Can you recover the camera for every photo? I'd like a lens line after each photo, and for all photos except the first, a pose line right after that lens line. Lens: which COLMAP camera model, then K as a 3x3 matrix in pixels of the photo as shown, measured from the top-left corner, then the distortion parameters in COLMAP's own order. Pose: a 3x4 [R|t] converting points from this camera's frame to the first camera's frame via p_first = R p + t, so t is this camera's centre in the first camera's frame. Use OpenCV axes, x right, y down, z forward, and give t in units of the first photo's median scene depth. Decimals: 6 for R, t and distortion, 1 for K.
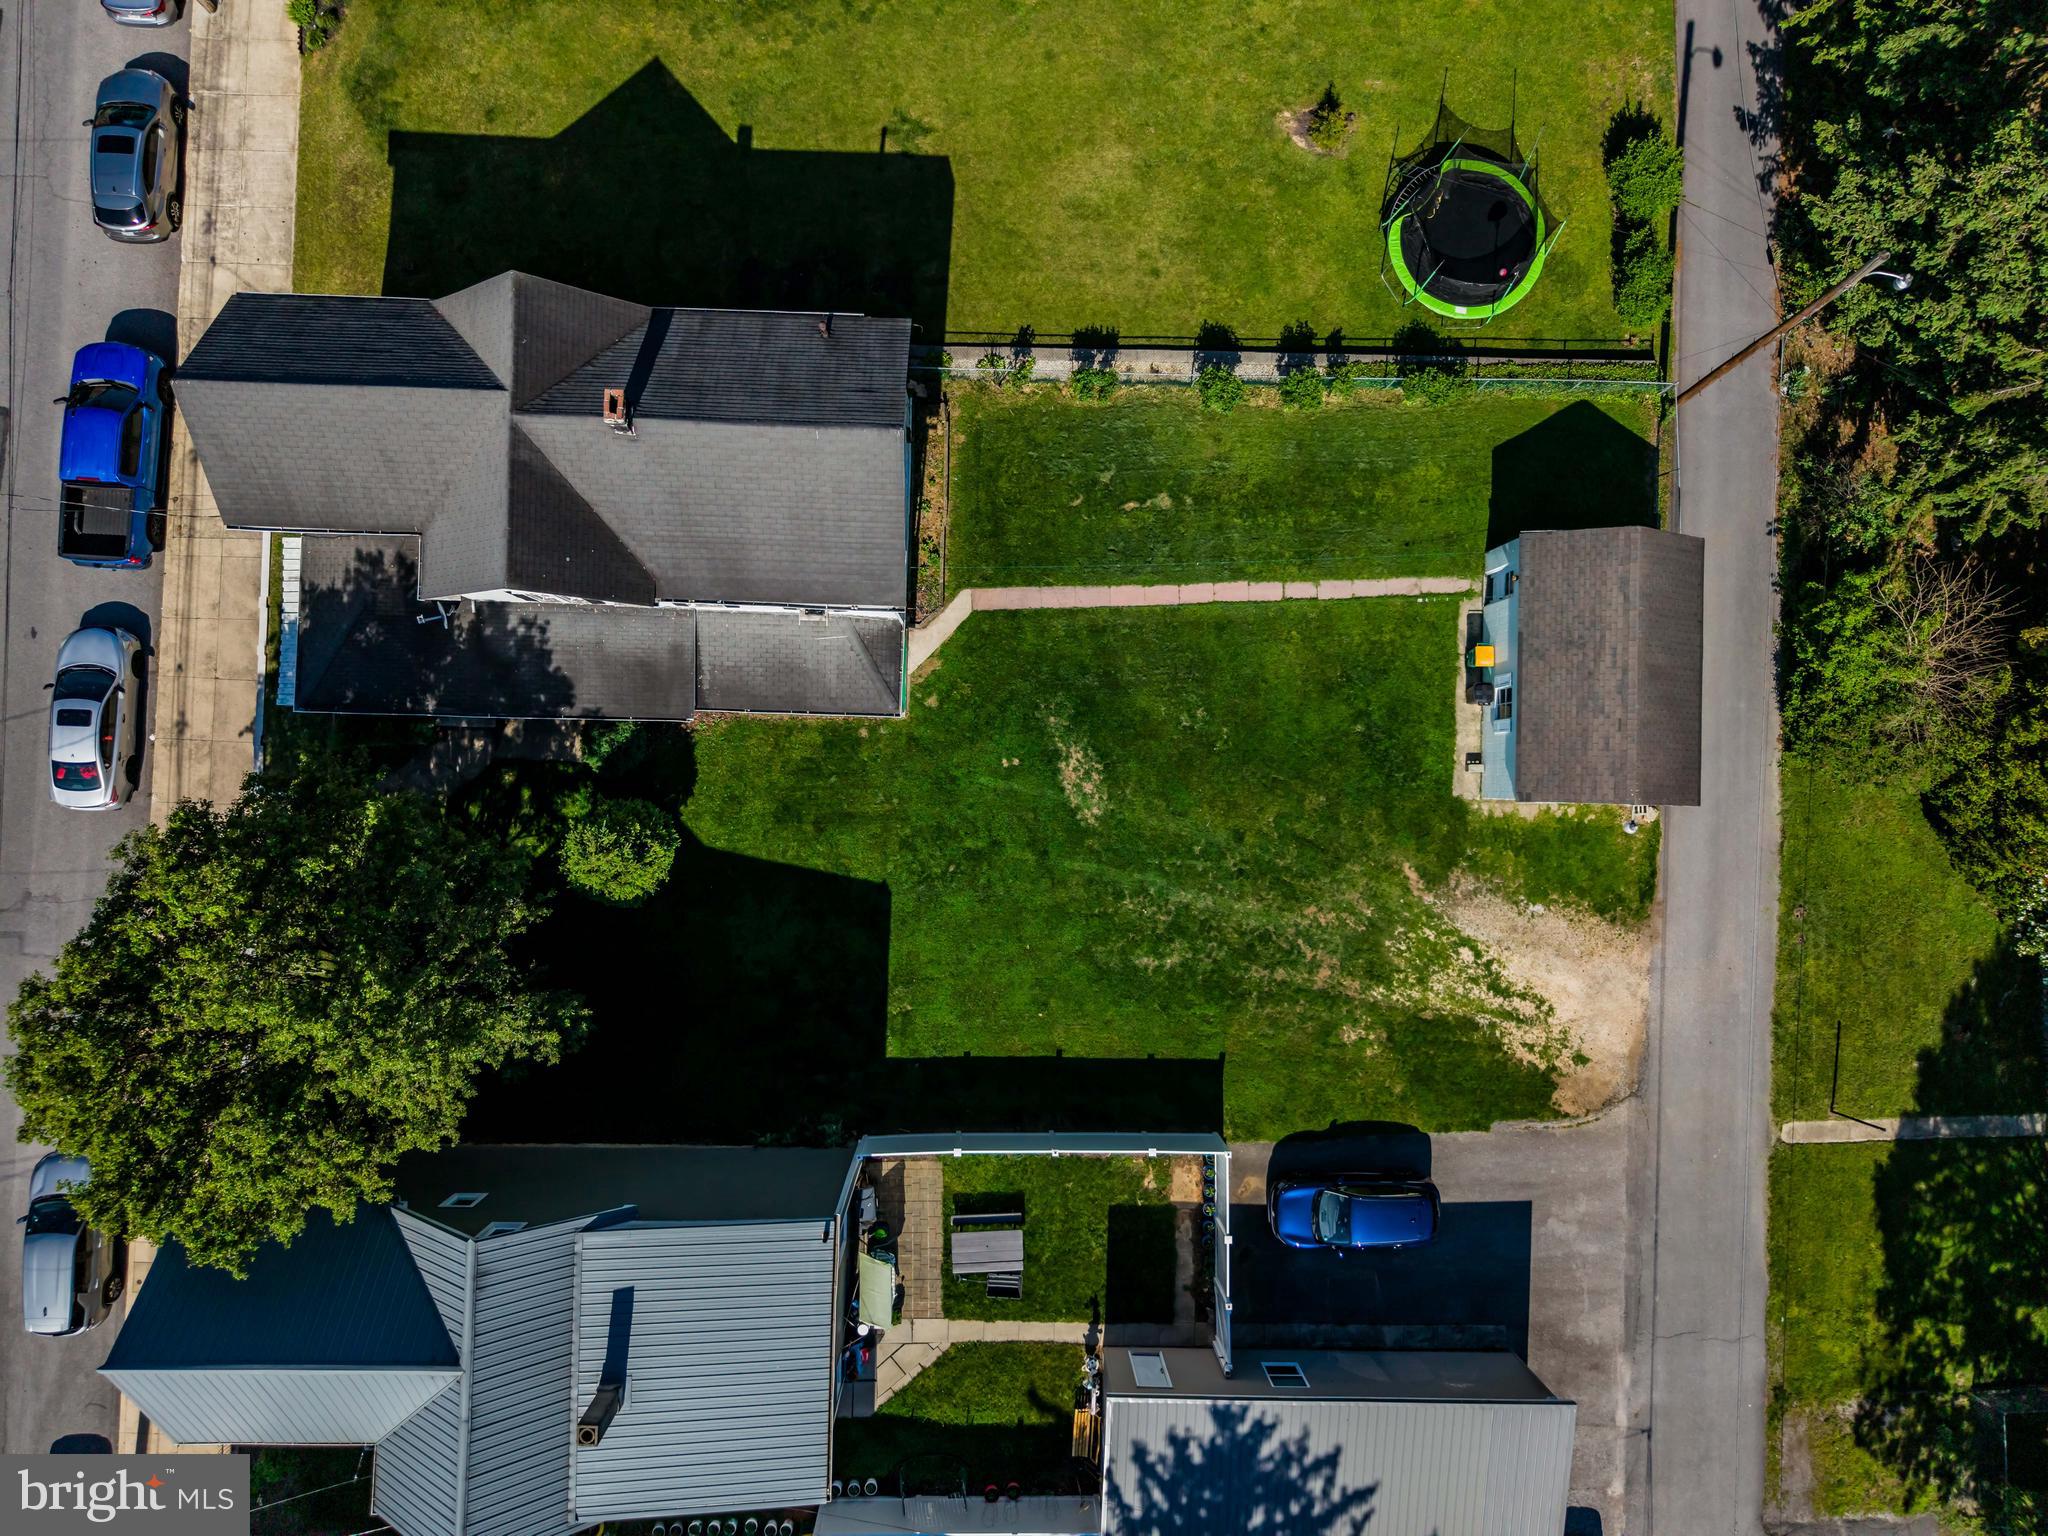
lens RADIAL K [[1375.2, 0, 1024.0], [0, 1375.2, 768.0], [0, 0, 1]] dist [0.004737, -0.006498]
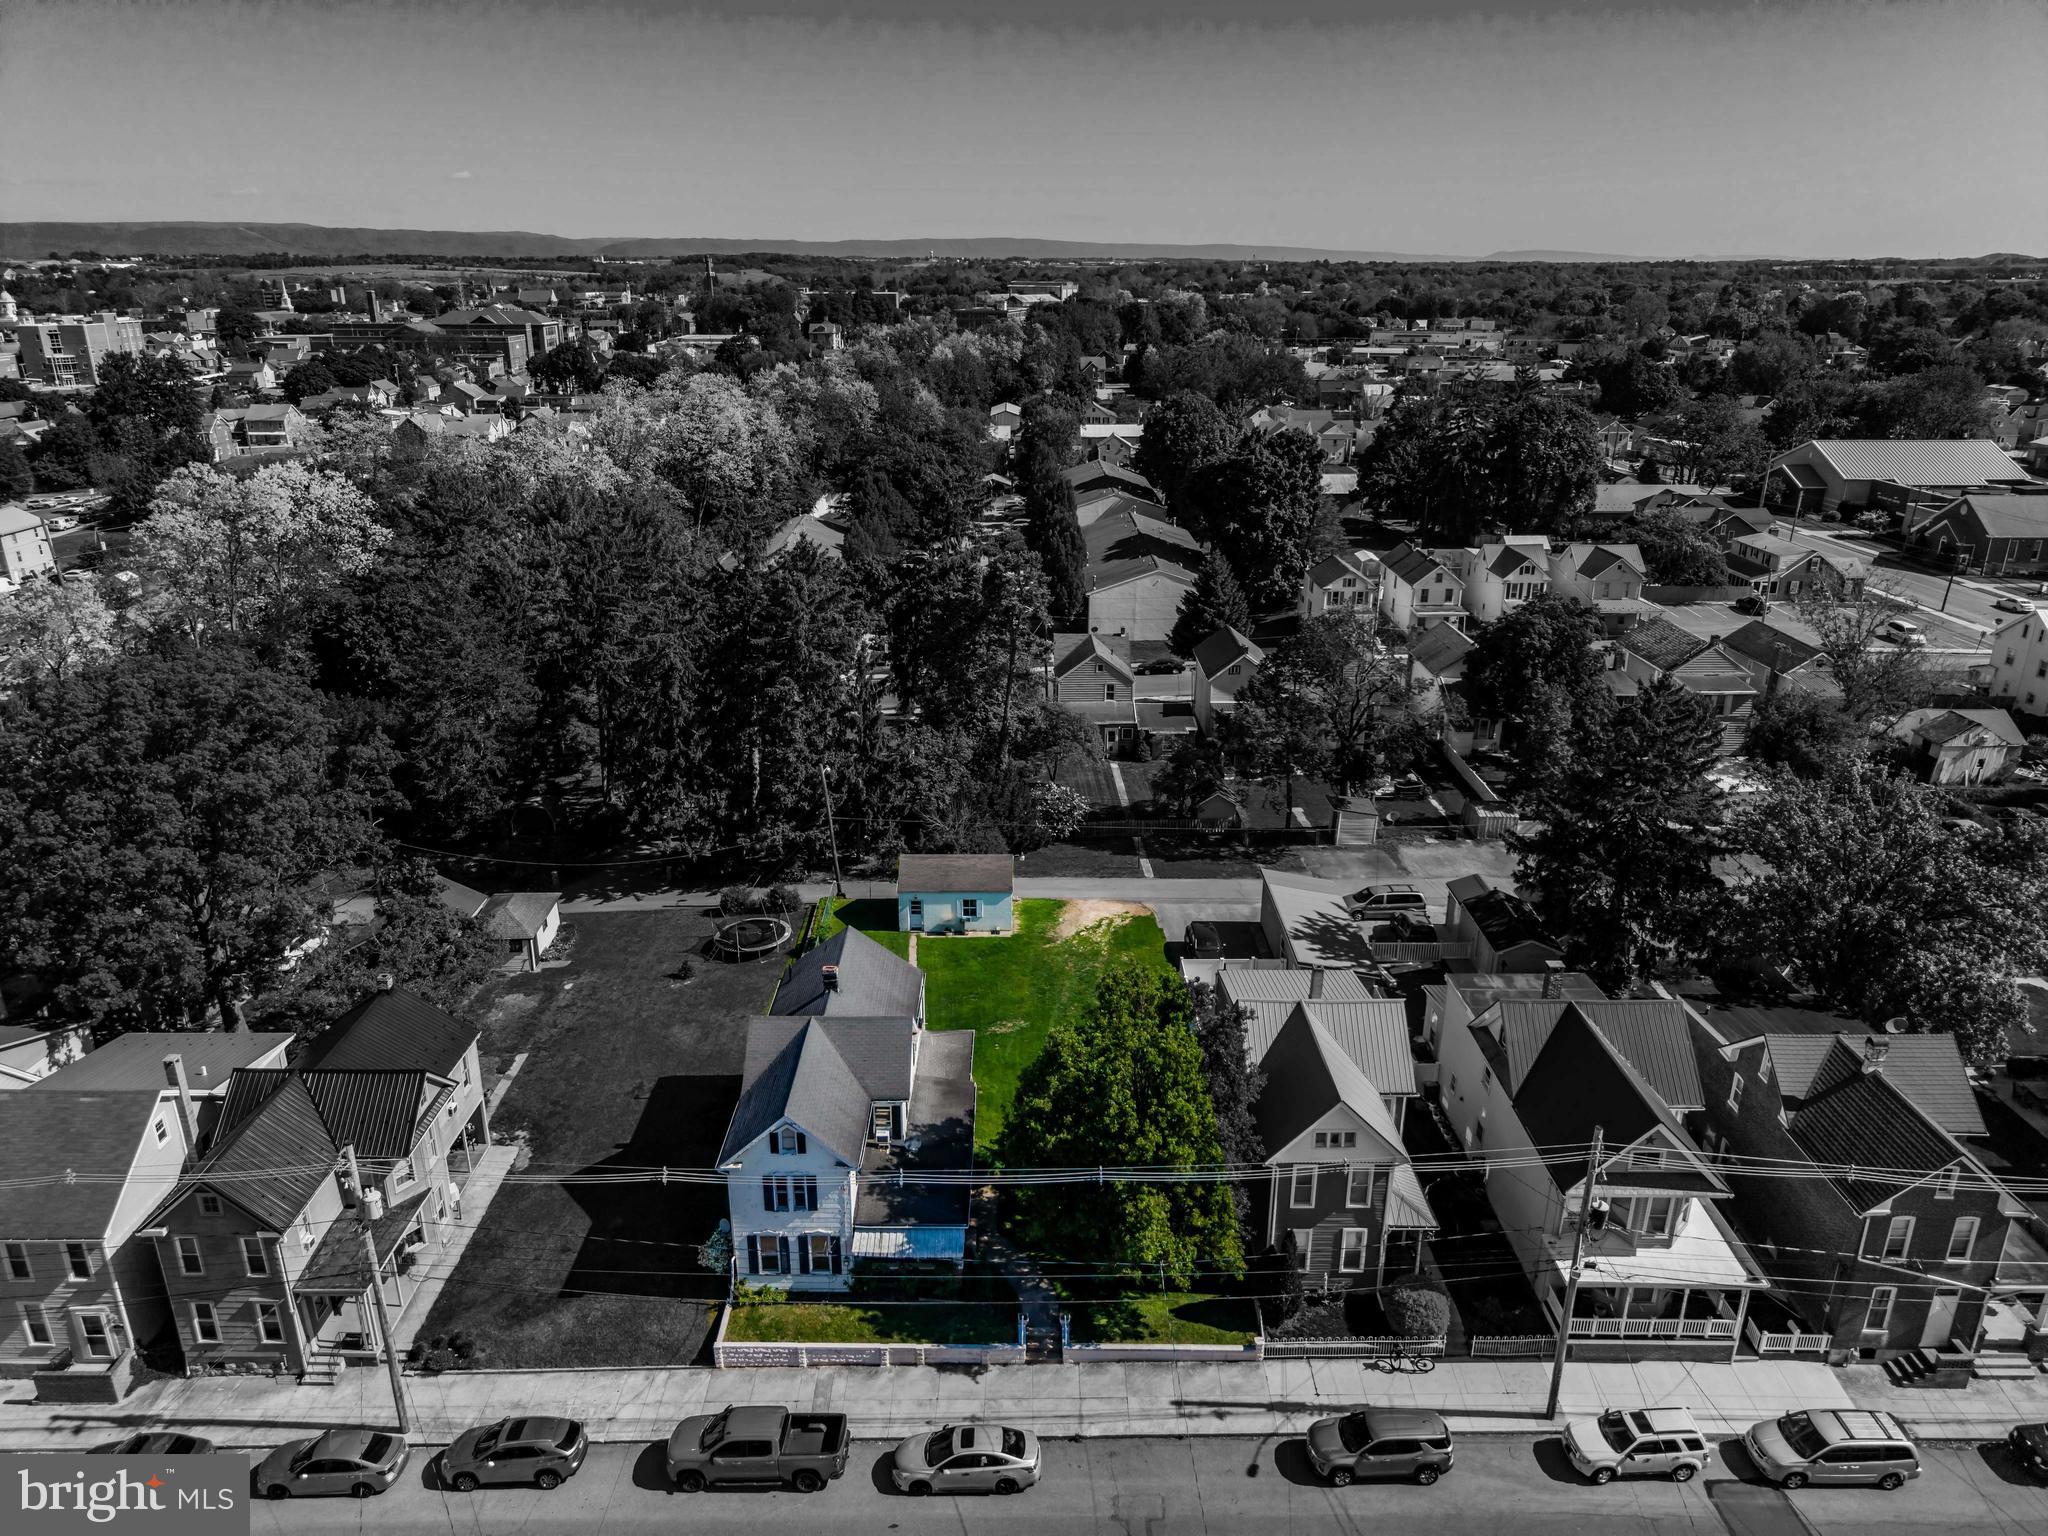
lens RADIAL K [[1375.2, 0, 1024.0], [0, 1375.2, 768.0], [0, 0, 1]] dist [0.004737, -0.006498]
pose [[-0.023183, -0.372086, 0.927909, -1.590879], [0.999418, 0.014603, 0.030825, -0.029753], [-0.025020, 0.928083, 0.371531, -0.056797]]
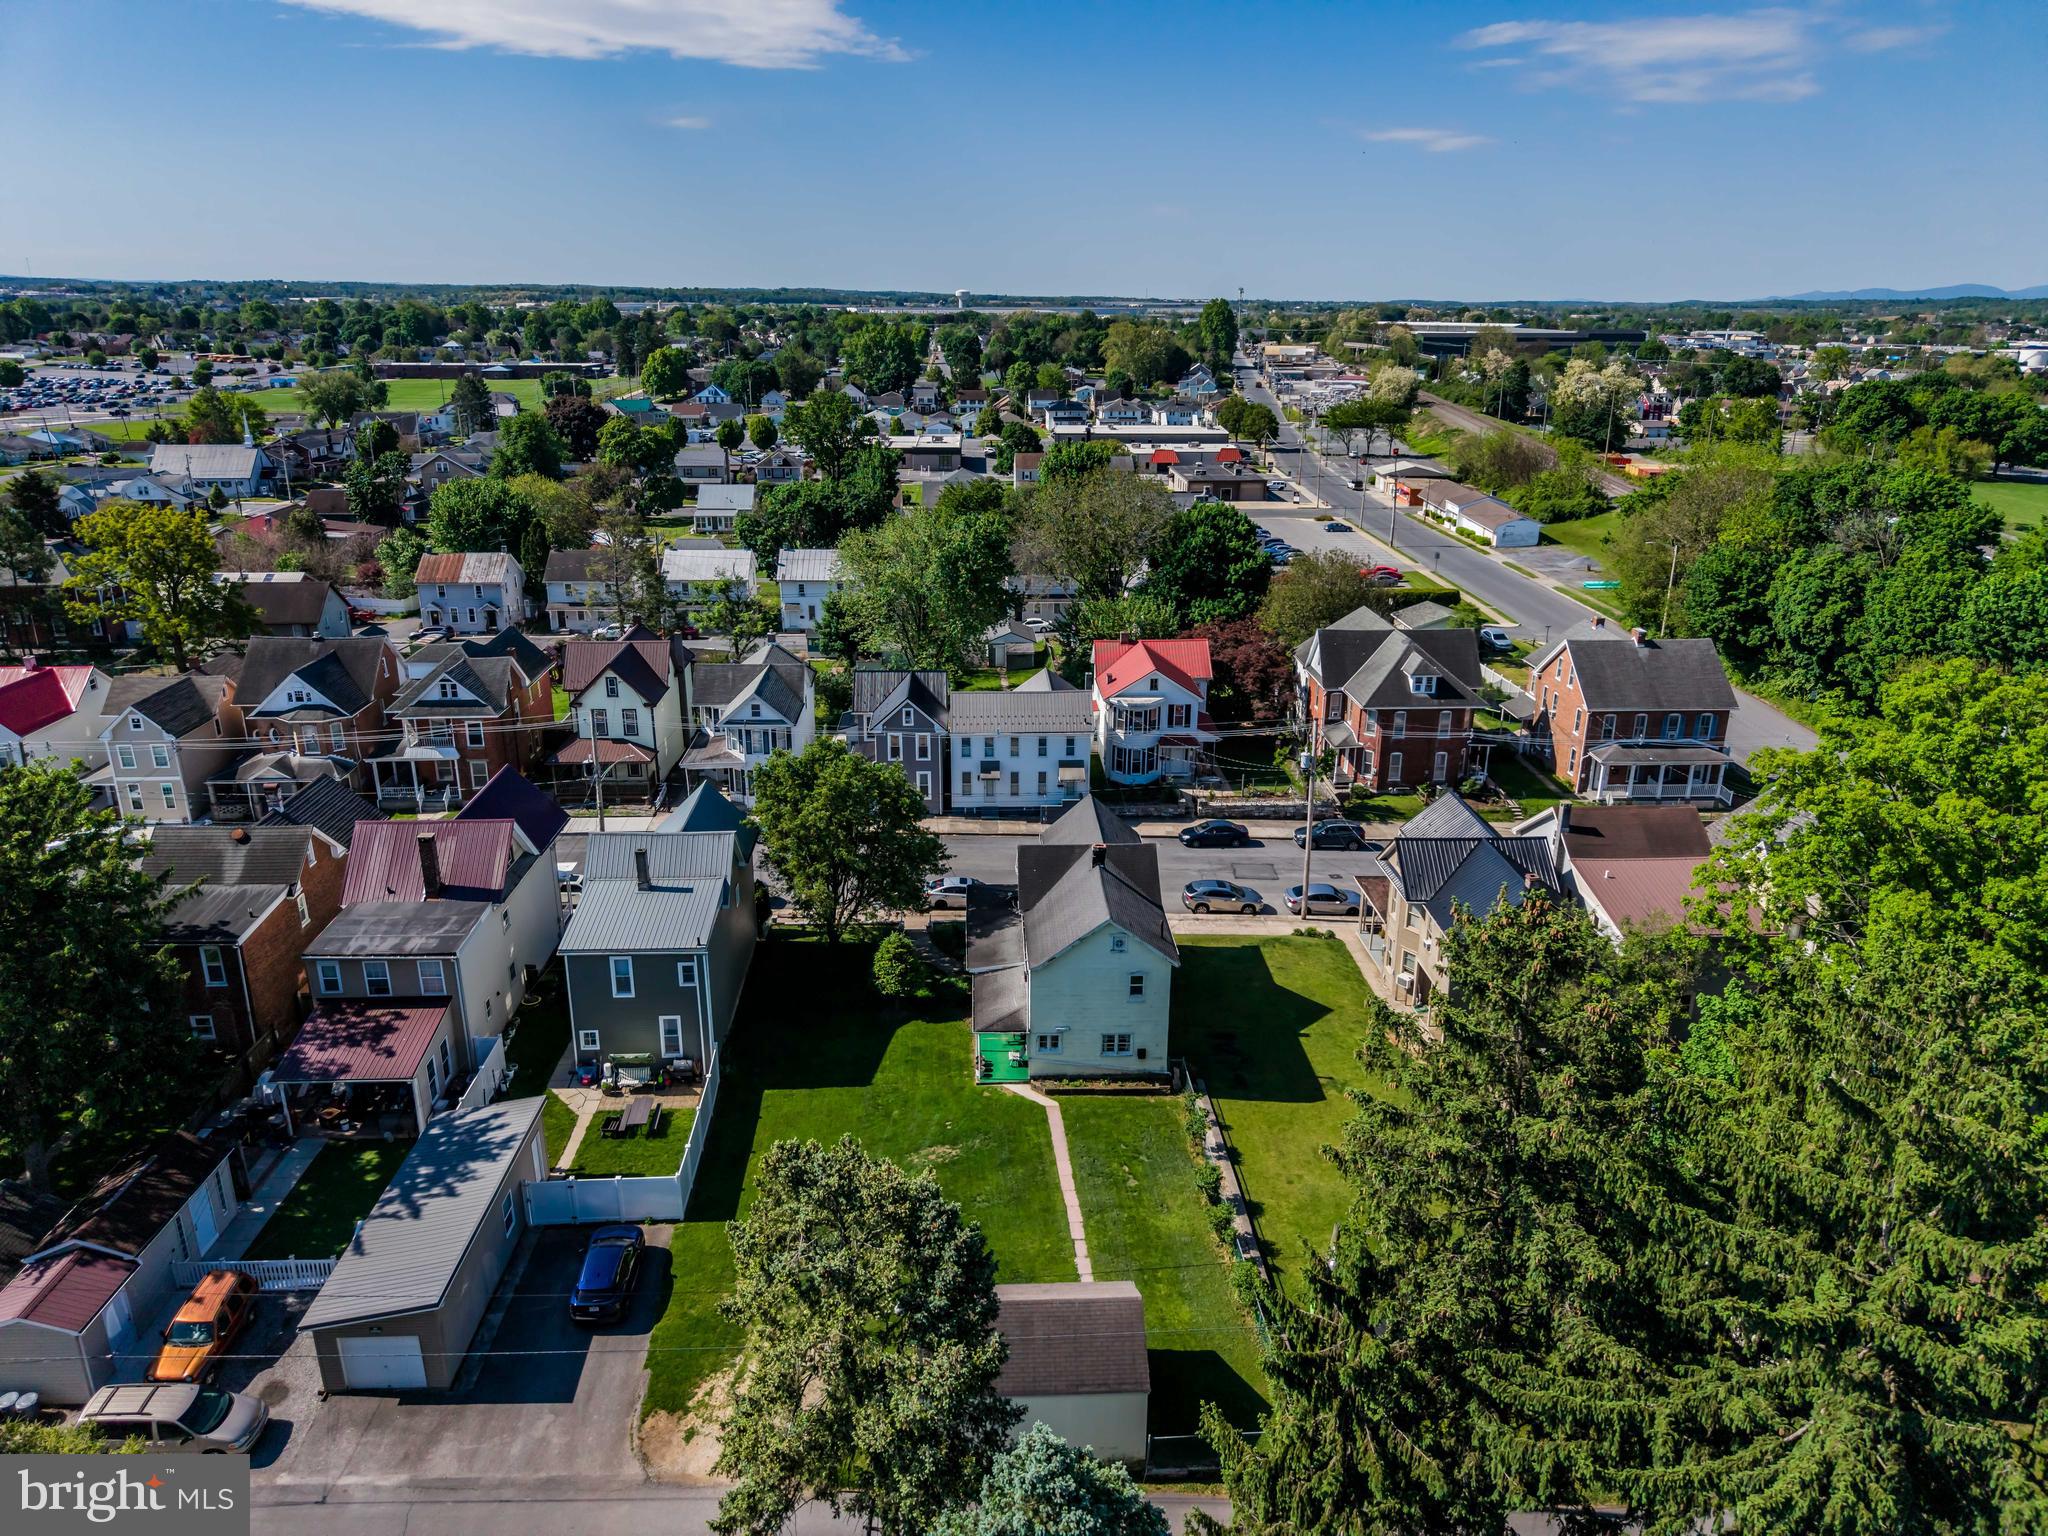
lens RADIAL K [[1375.2, 0, 1024.0], [0, 1375.2, 768.0], [0, 0, 1]] dist [0.004737, -0.006498]
pose [[0.066927, 0.291157, -0.954331, 1.339470], [-0.997647, 0.033764, -0.059664, -0.010165], [0.014850, 0.956079, 0.292732, 0.161400]]
